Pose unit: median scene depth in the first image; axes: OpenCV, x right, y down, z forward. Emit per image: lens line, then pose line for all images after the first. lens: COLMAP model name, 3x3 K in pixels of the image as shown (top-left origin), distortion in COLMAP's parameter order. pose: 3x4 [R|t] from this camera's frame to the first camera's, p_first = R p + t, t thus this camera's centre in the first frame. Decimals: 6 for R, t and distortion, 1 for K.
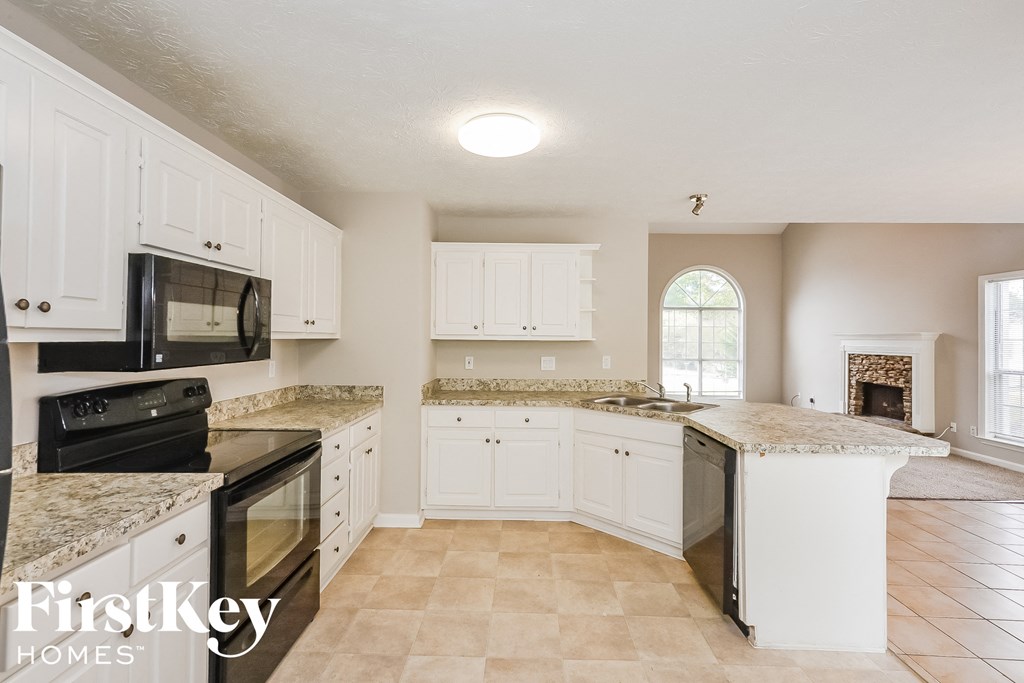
lens RADIAL K [[467.2, 0, 512.0], [0, 467.2, 341.5], [0, 0, 1]] dist [0.000419, 0.000003]
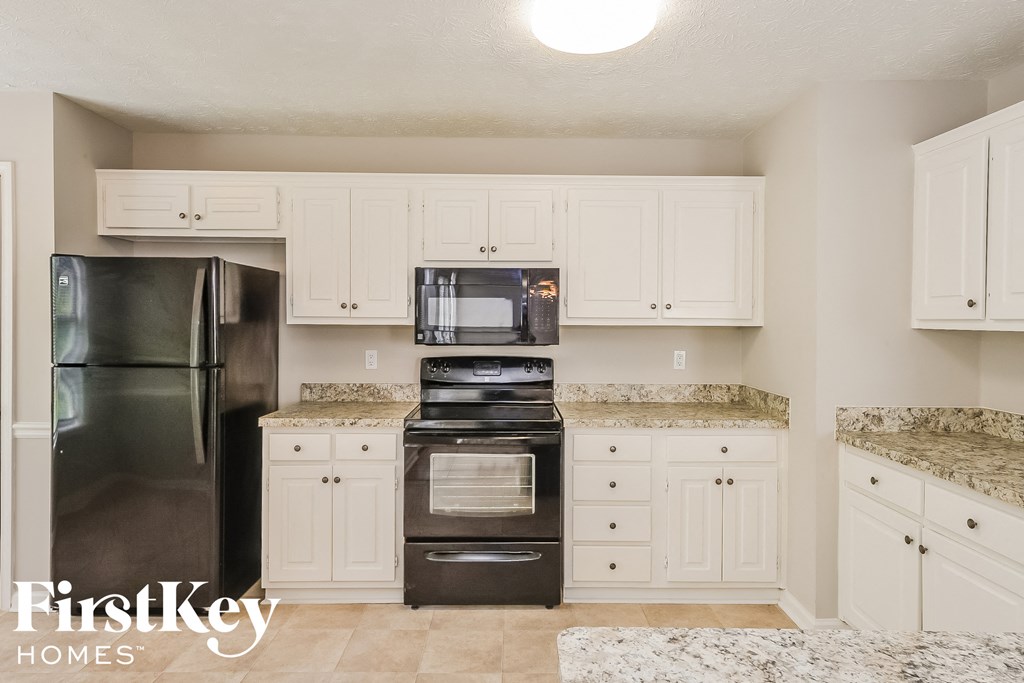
lens RADIAL K [[588.6, 0, 512.0], [0, 588.6, 341.5], [0, 0, 1]] dist [0.001543, 0.000040]
pose [[0.036947, 0.024830, -0.999009, 0.740918], [-0.013581, 0.999611, 0.024343, 0.000524], [0.999225, 0.012668, 0.037269, 0.796688]]
